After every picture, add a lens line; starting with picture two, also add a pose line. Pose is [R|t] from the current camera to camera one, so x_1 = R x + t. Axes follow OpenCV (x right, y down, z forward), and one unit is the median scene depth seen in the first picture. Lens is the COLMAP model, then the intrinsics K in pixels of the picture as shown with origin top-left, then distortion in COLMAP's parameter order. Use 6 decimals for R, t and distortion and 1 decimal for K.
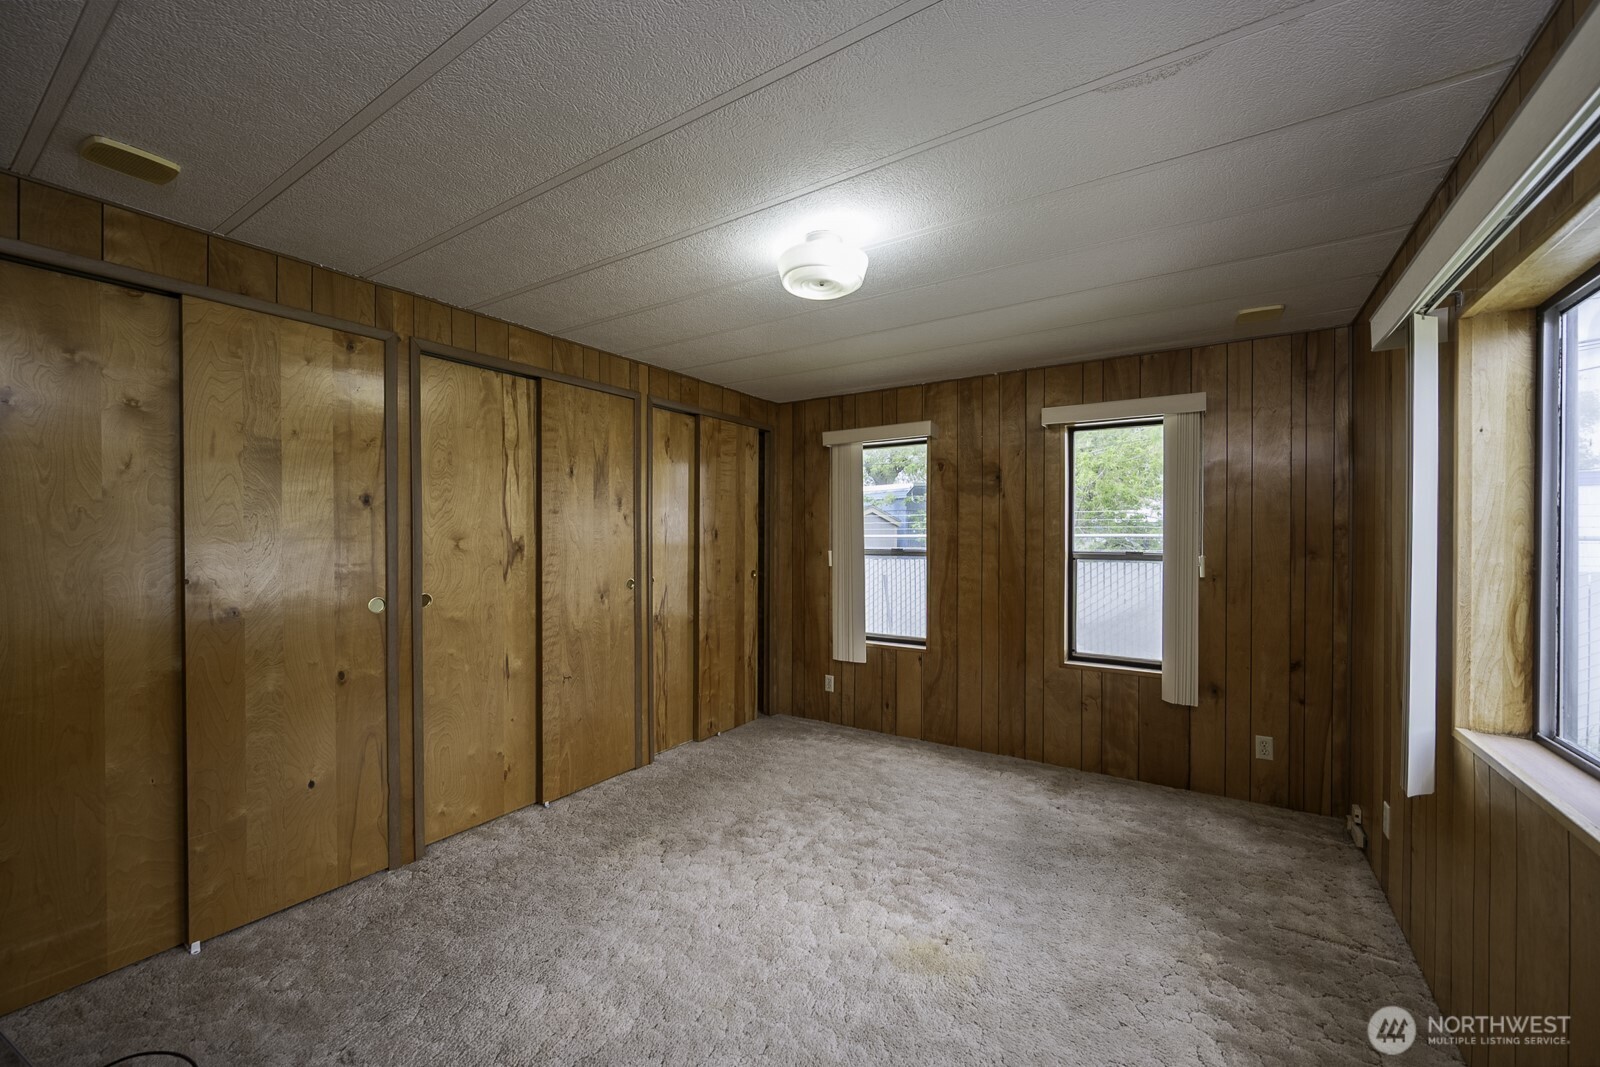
lens RADIAL K [[634.8, 0, 796.5], [0, 634.8, 539.6], [0, 0, 1]] dist [-0.001916, 0.000560]
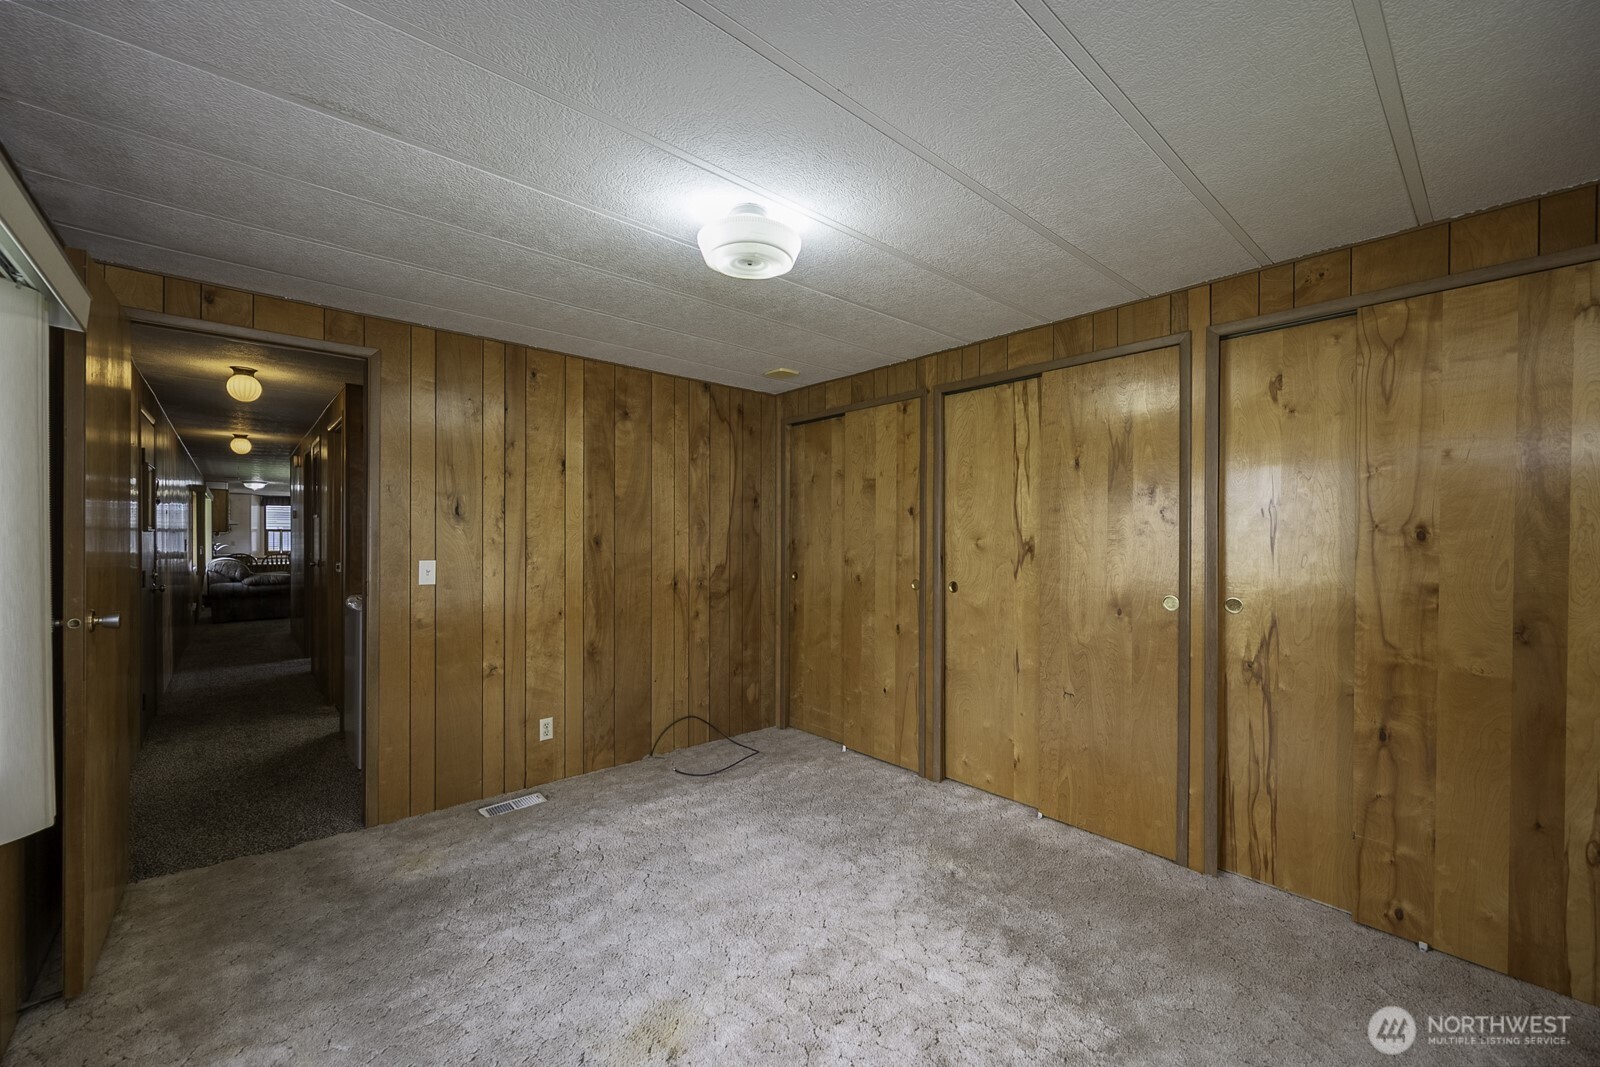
lens RADIAL K [[634.8, 0, 800.3], [0, 634.8, 535.9], [0, 0, 1]] dist [-0.001916, 0.000560]
pose [[-0.256807, 0.002196, -0.966460, 0.646821], [-0.006080, 0.999974, 0.003888, -0.007997], [0.966444, 0.006875, -0.256787, 0.921521]]
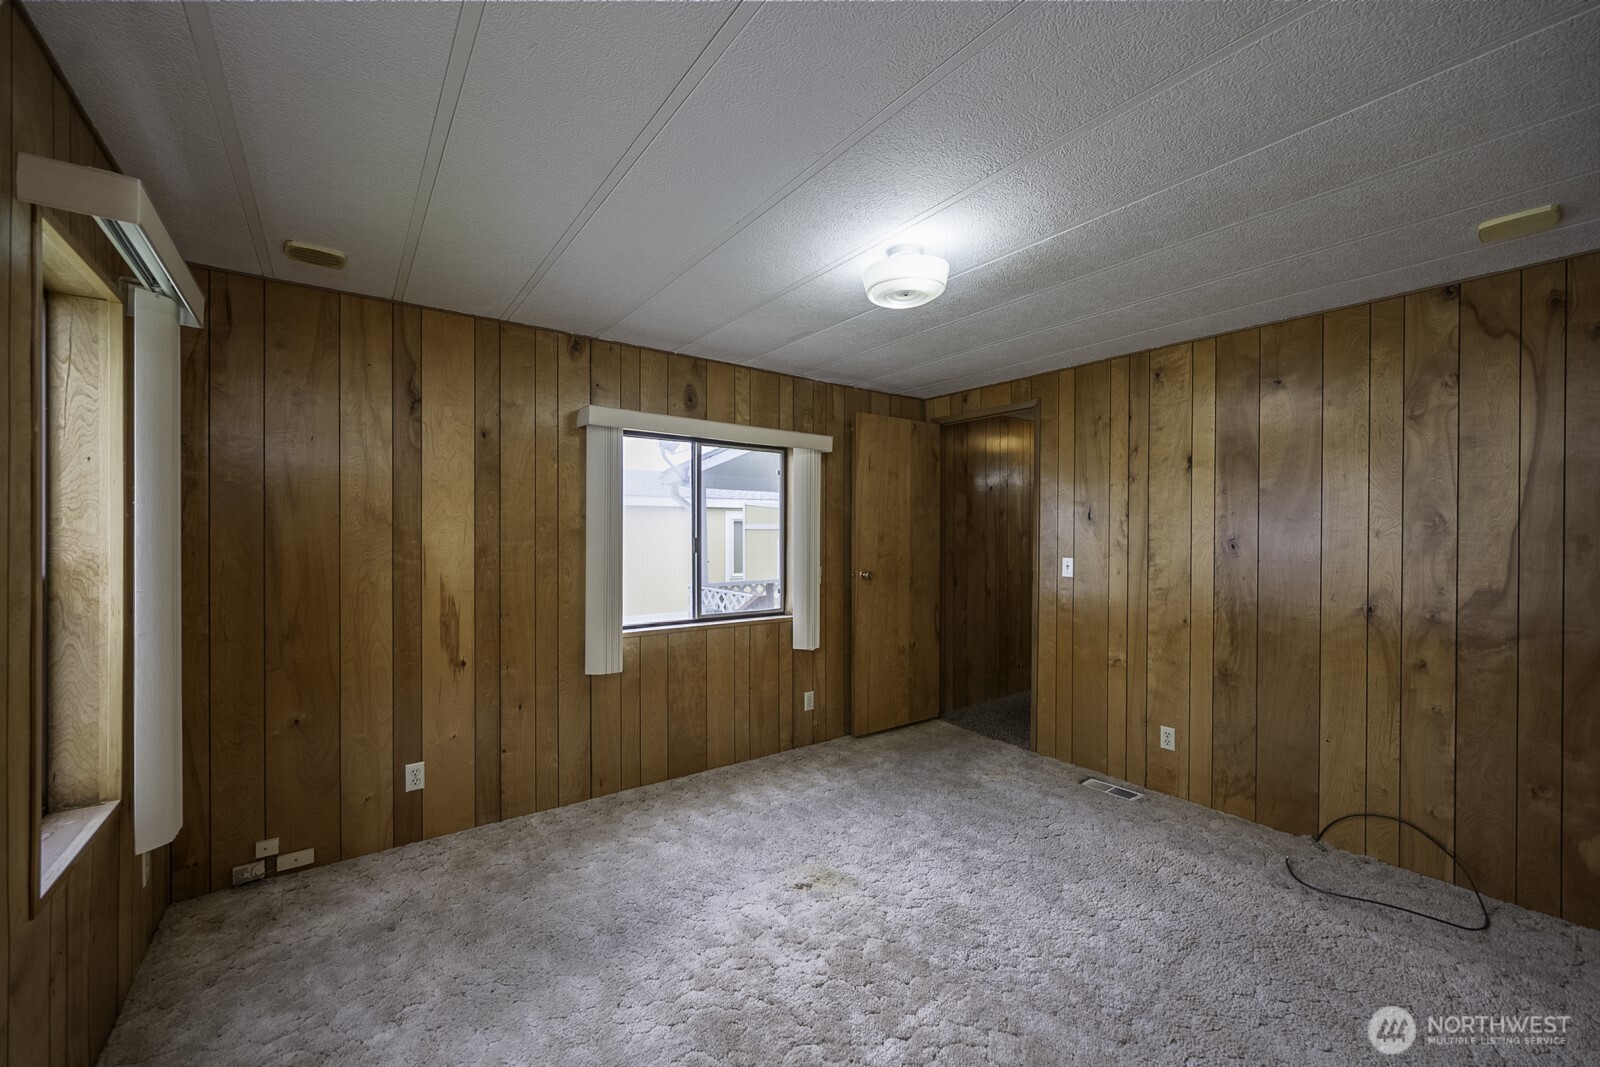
lens RADIAL K [[634.8, 0, 802.1], [0, 634.8, 535.7], [0, 0, 1]] dist [-0.001916, 0.000560]
pose [[-0.937606, 0.000388, 0.347700, -0.120727], [0.002169, 0.999986, 0.004733, -0.011349], [-0.347694, 0.005191, -0.937594, 1.436617]]
